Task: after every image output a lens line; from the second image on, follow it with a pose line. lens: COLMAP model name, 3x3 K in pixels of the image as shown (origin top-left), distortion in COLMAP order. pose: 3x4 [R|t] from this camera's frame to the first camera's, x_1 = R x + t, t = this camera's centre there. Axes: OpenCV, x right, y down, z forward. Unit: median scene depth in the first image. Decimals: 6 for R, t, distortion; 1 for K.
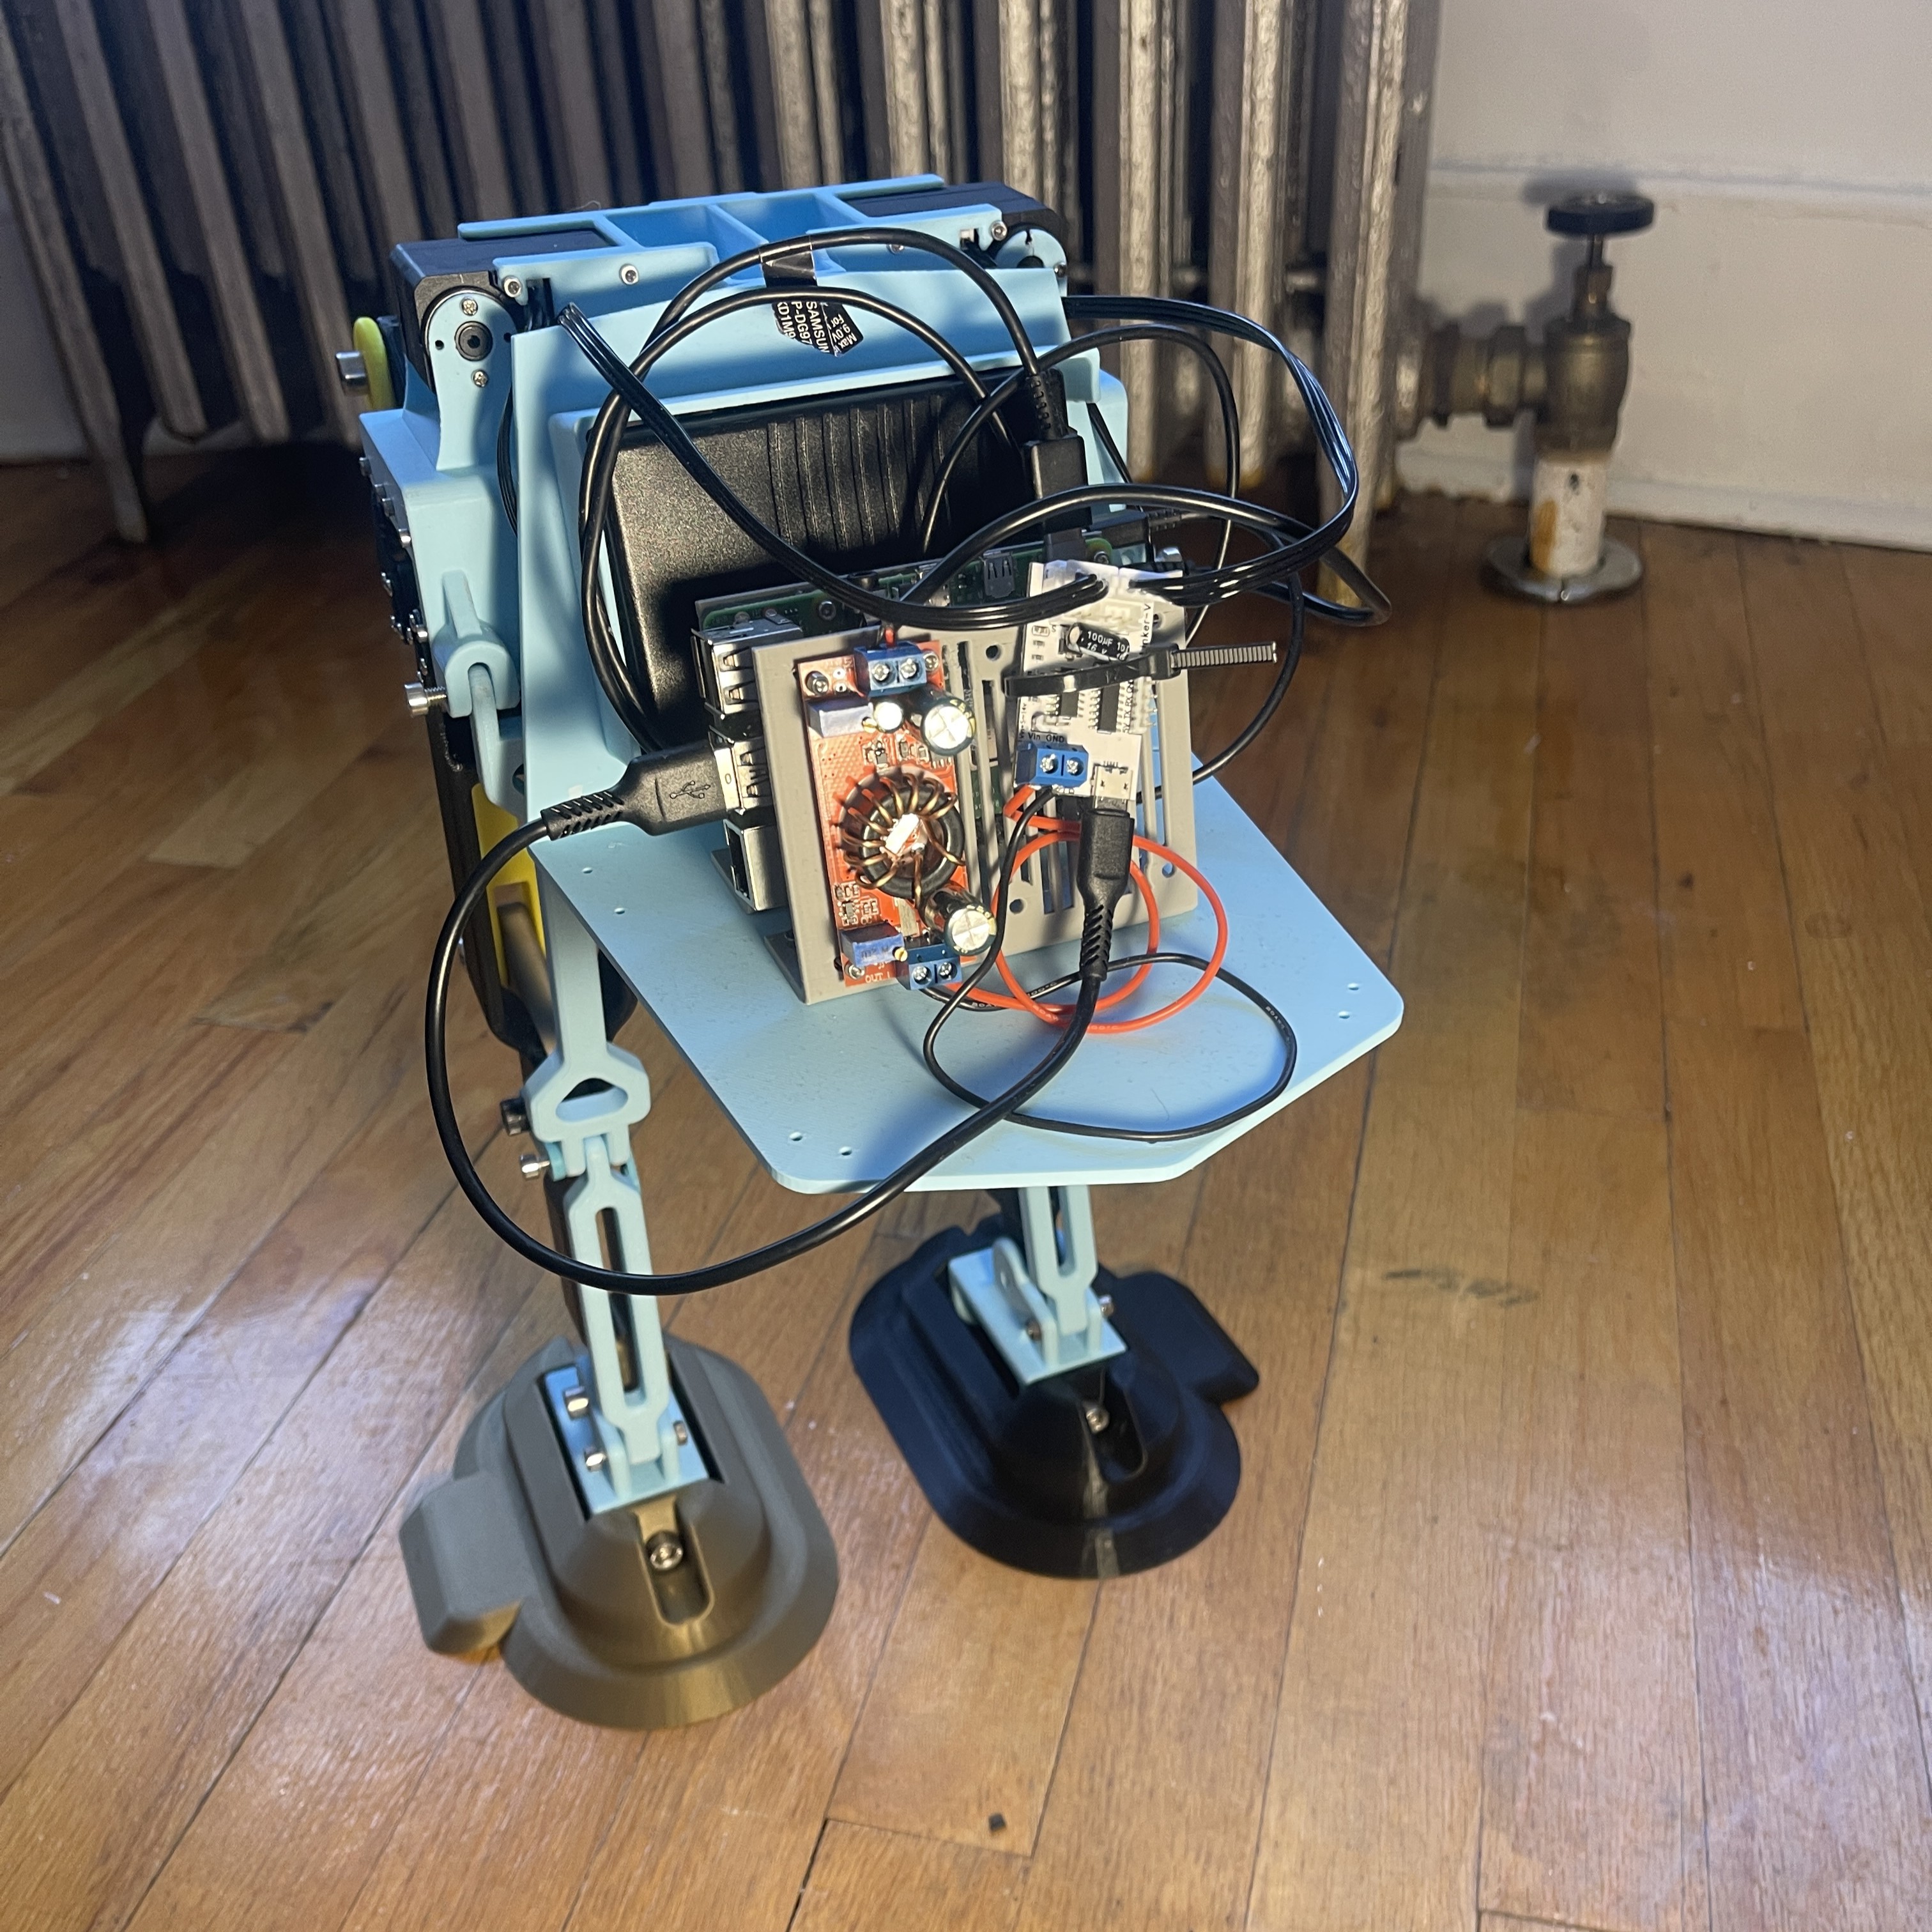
lens RADIAL K [[1854.7, 0, 913.1], [0, 1854.7, 1086.3], [0, 0, 1]] dist [0.009823, 0.006806]
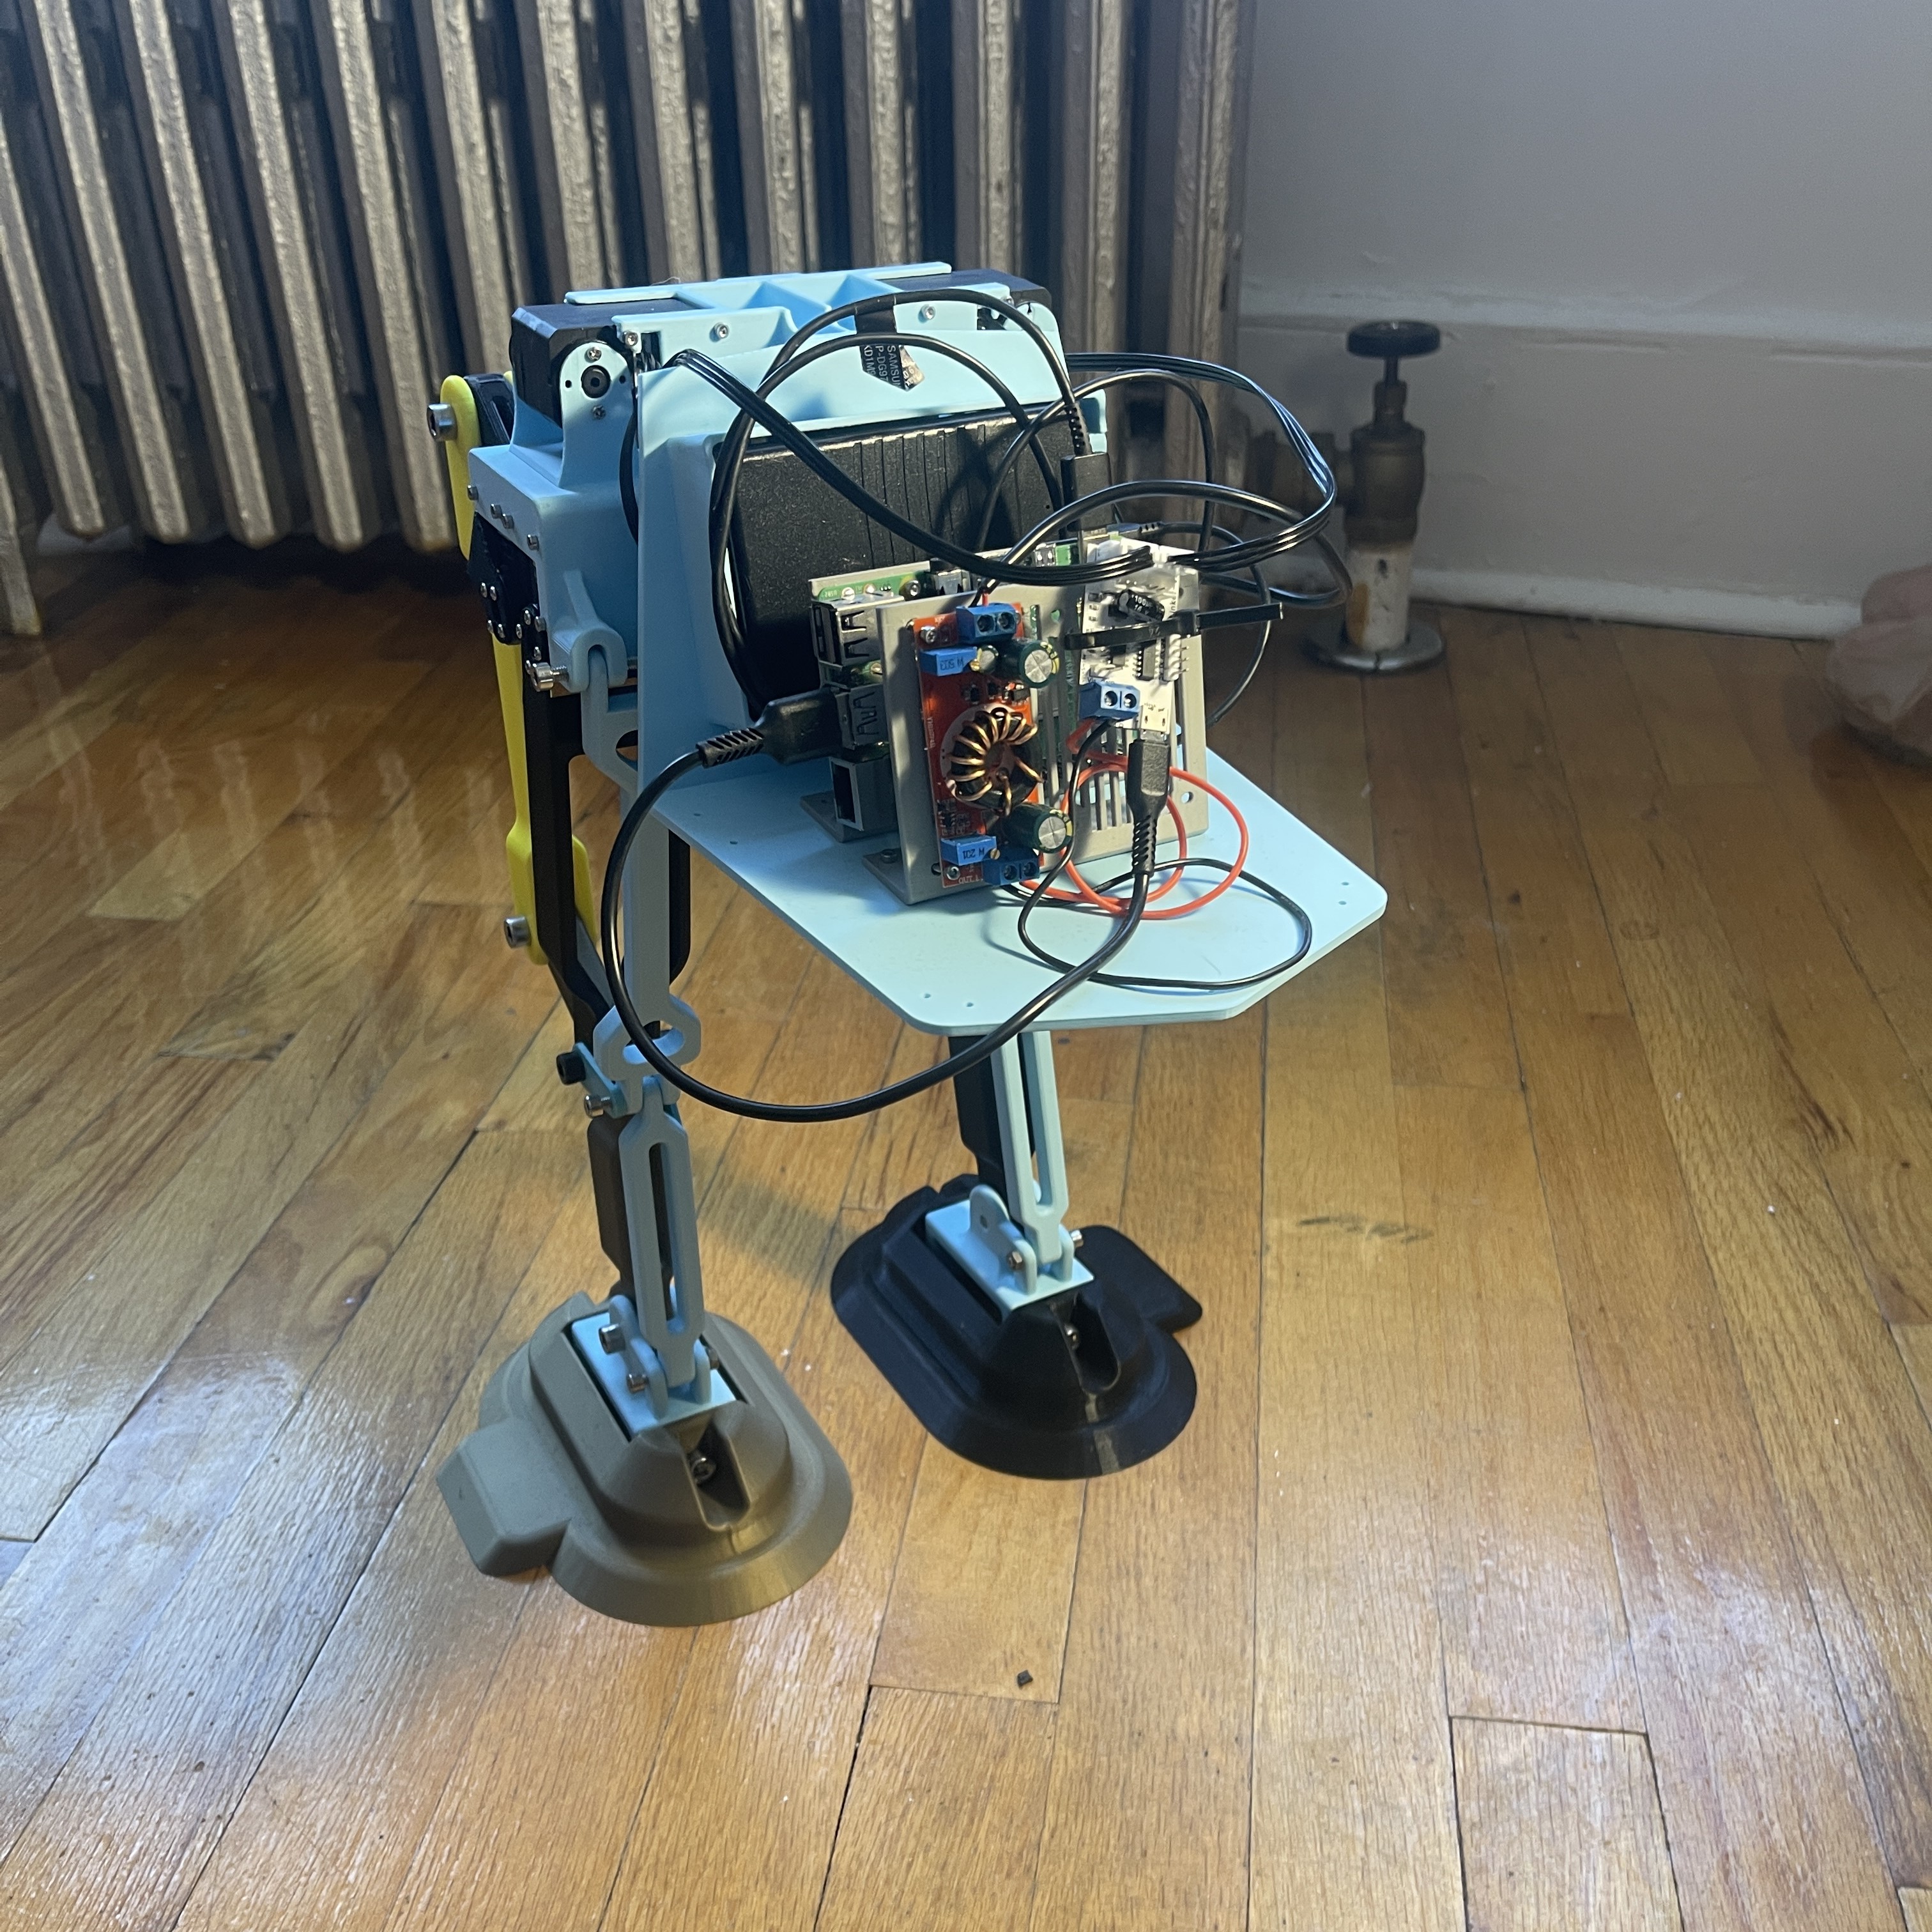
lens RADIAL K [[1756.6, 0, 966.0], [0, 1756.6, 966.0], [0, 0, 1]] dist [0.024808, -0.013363]
pose [[0.994661, -0.027444, 0.099484, -0.062339], [0.036928, 0.994813, -0.094778, 0.051504], [-0.096367, 0.097946, 0.990515, -0.068437]]
